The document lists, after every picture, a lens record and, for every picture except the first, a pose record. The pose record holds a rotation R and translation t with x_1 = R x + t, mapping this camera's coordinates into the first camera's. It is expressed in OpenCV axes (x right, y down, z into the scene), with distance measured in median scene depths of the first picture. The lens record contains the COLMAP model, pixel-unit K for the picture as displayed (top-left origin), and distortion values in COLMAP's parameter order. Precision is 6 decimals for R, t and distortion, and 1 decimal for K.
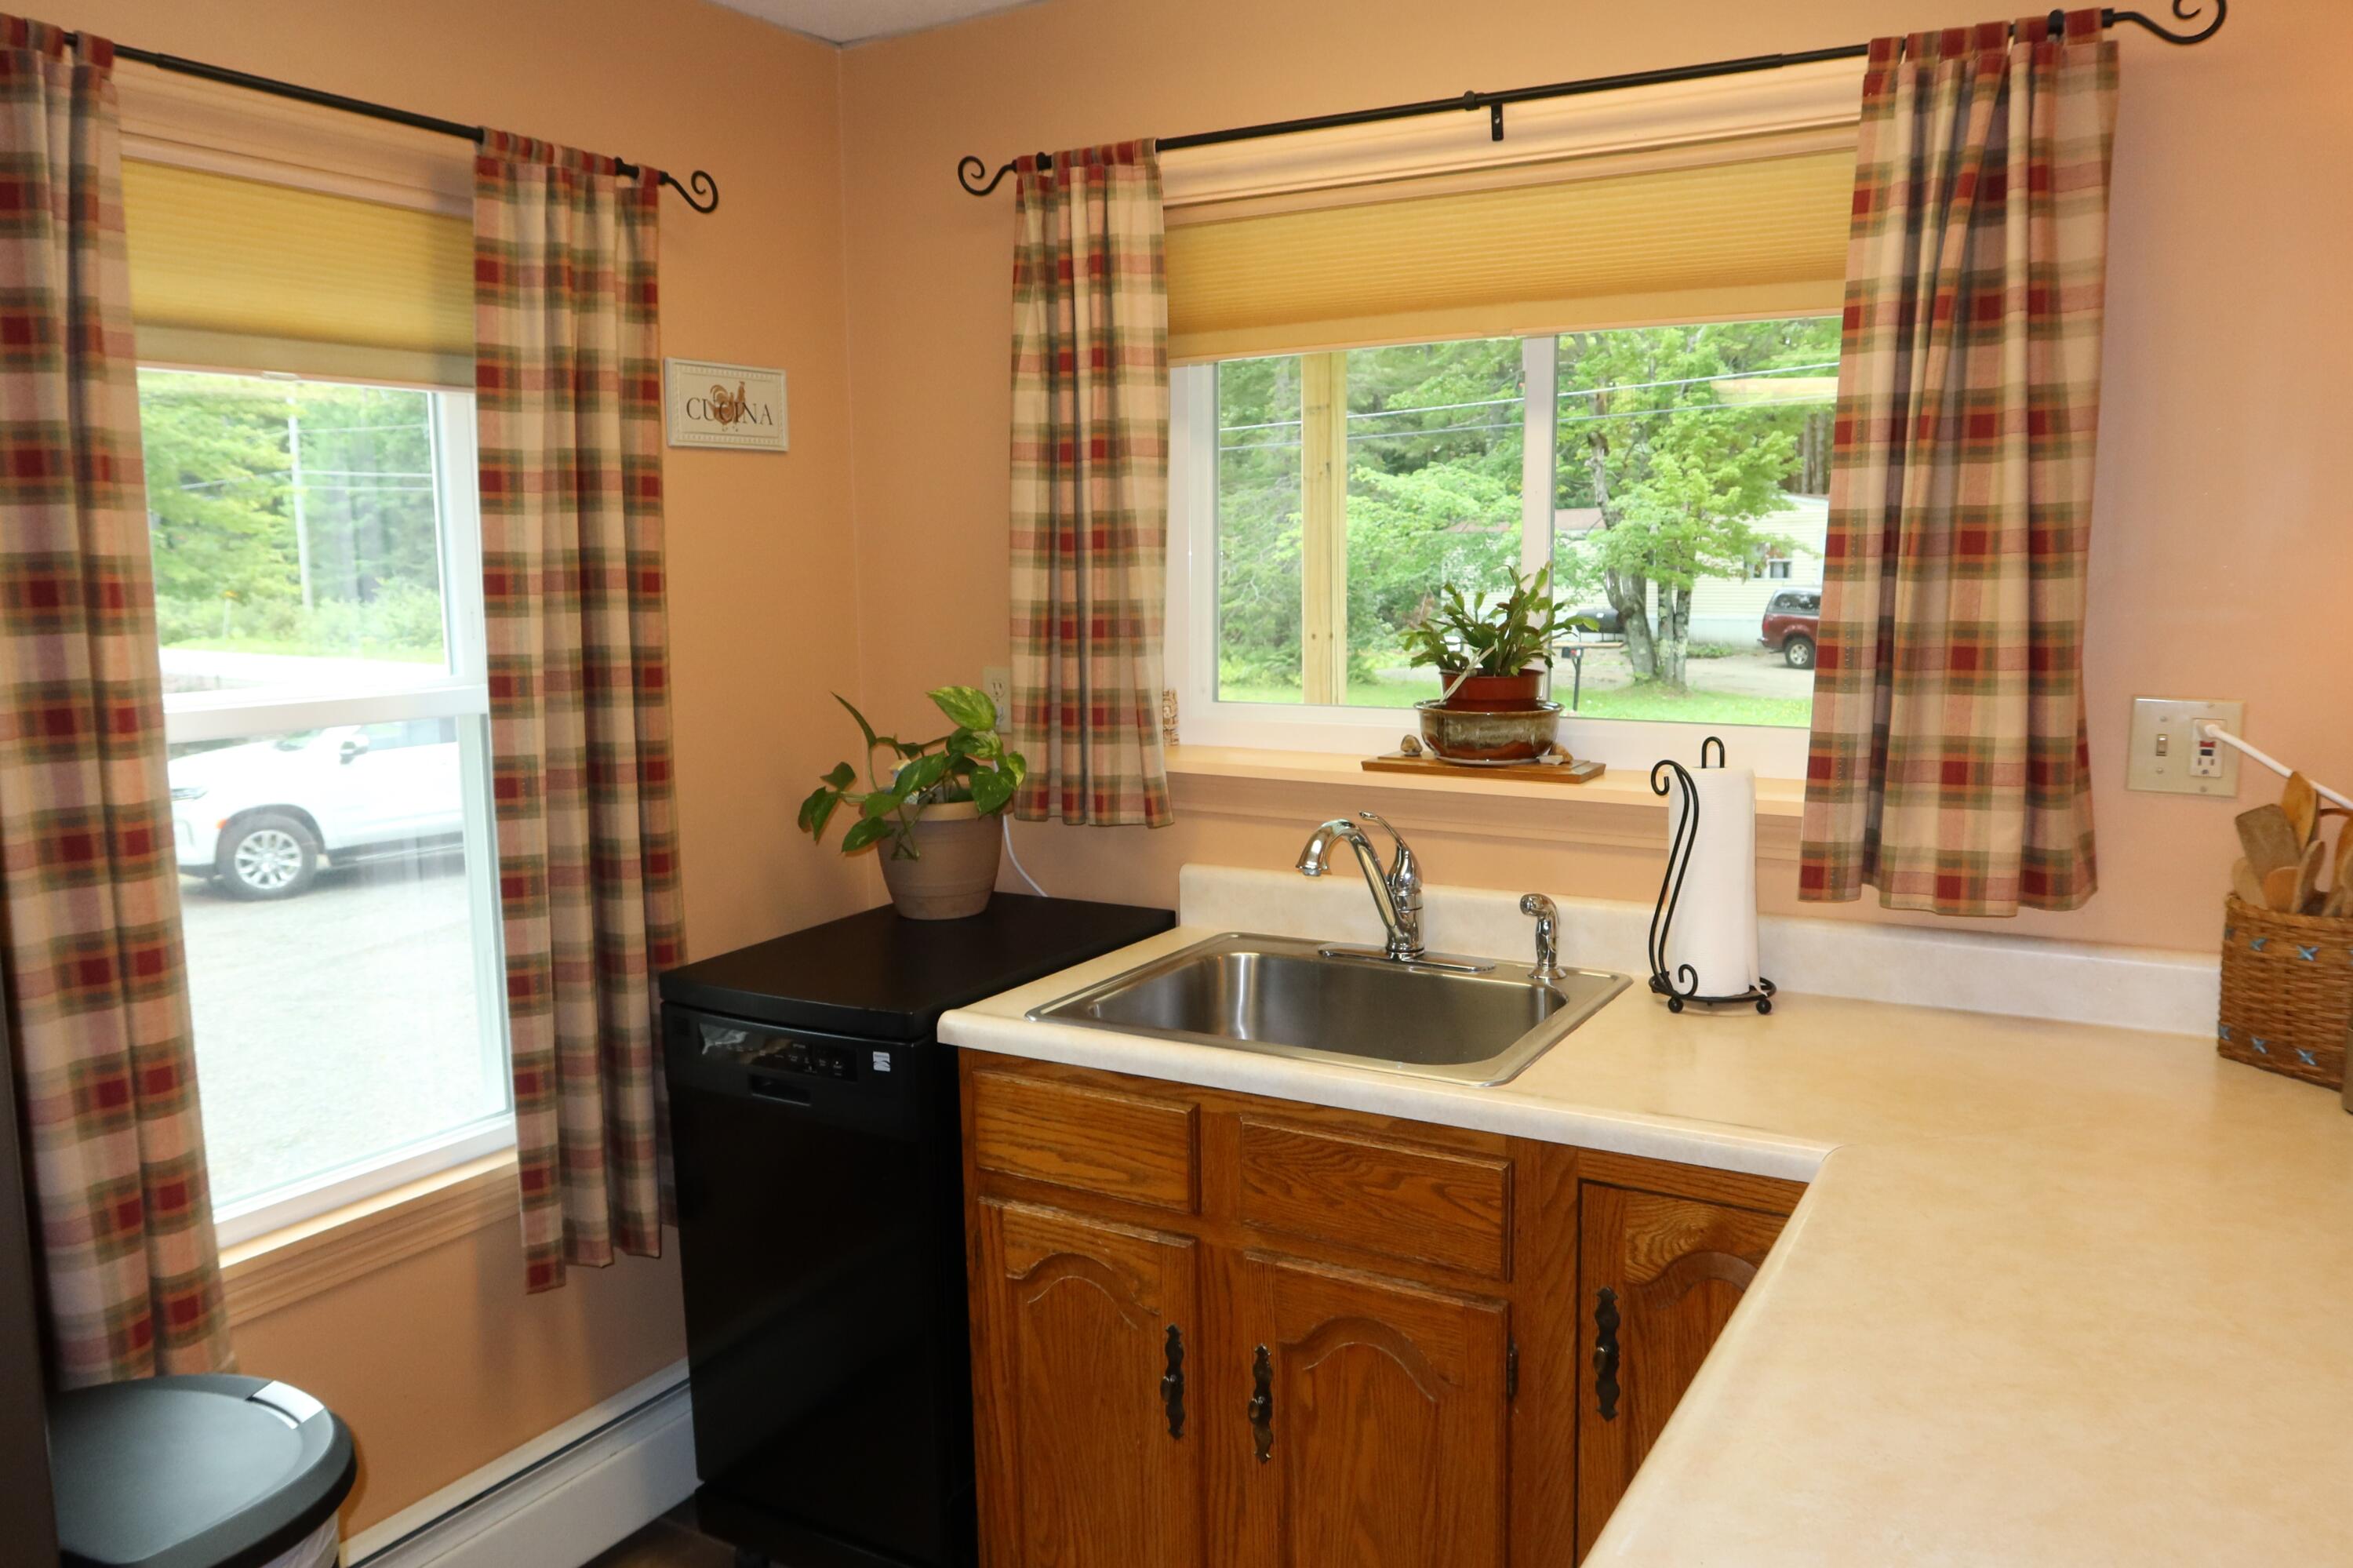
lens RADIAL K [[1706.2, 0, 1224.9], [0, 1706.2, 787.3], [0, 0, 1]] dist [-0.040258, -0.002475]
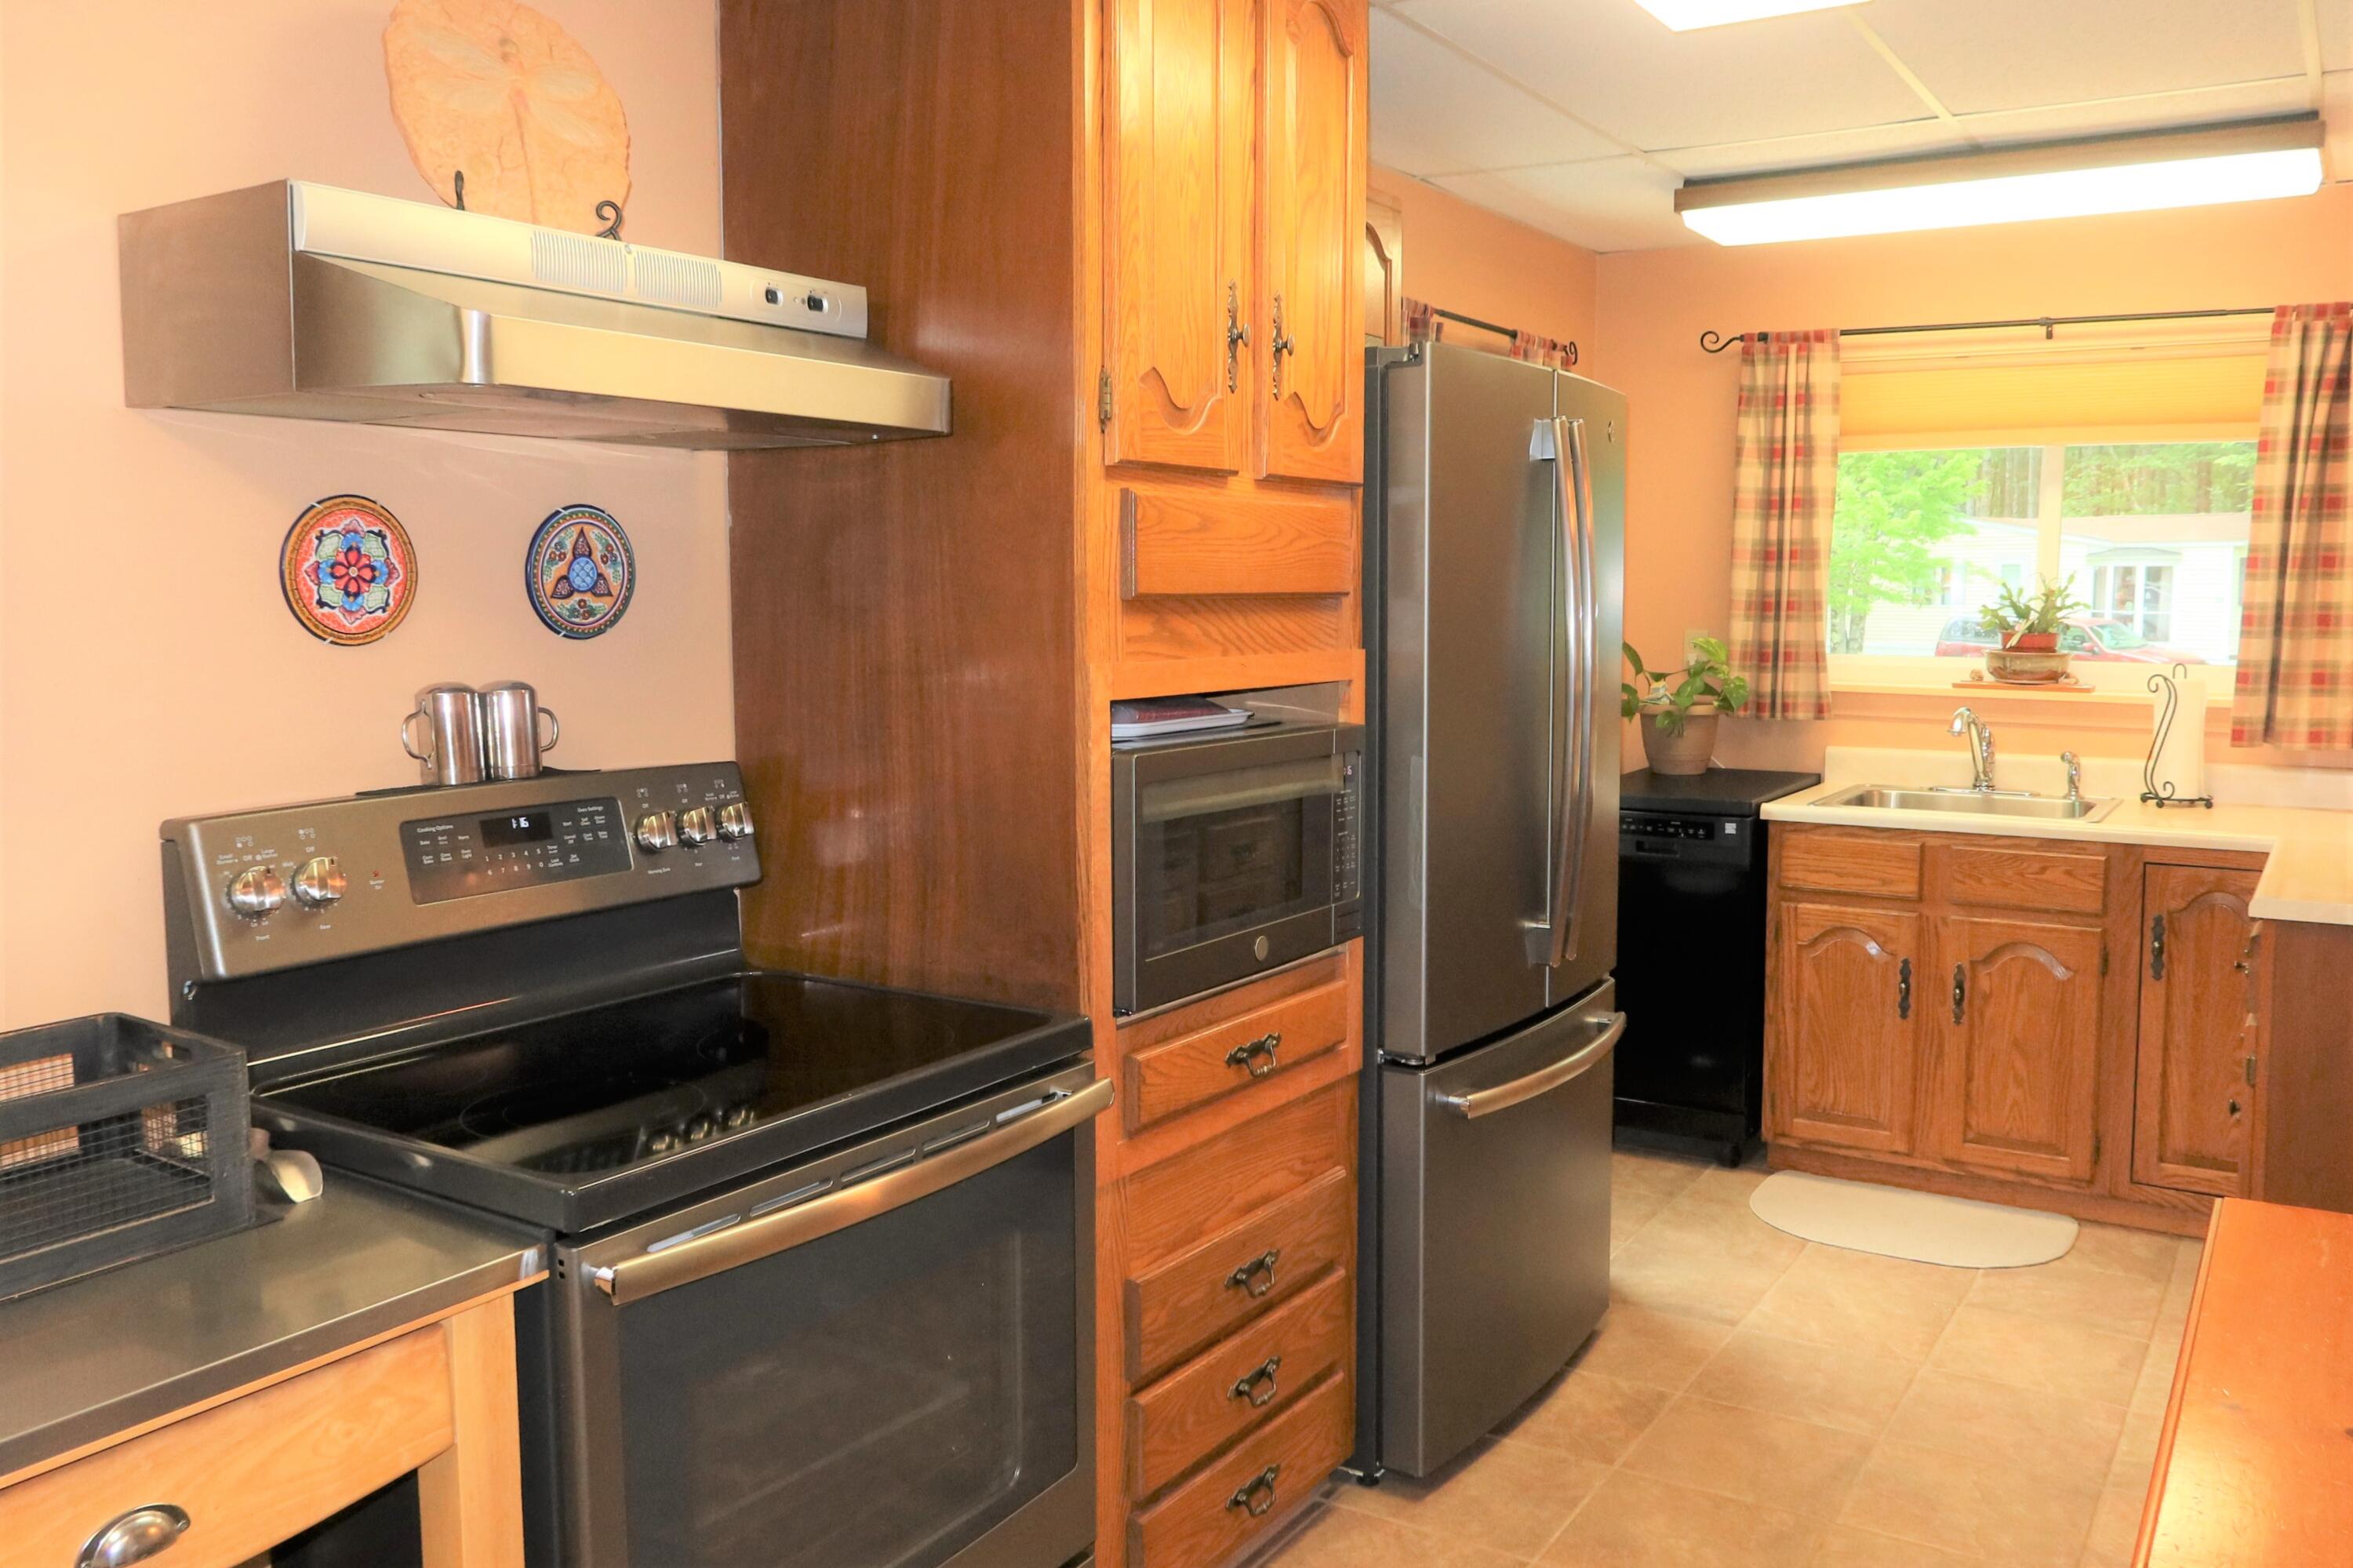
lens RADIAL K [[1855.6, 0, 1176.5], [0, 1855.6, 784.0], [0, 0, 1]] dist [-0.042867, -0.000684]
pose [[0.997641, 0.018414, -0.066130, -0.694663], [-0.019919, 0.999556, -0.022174, 0.173486], [0.065692, 0.023439, 0.997565, -1.109056]]
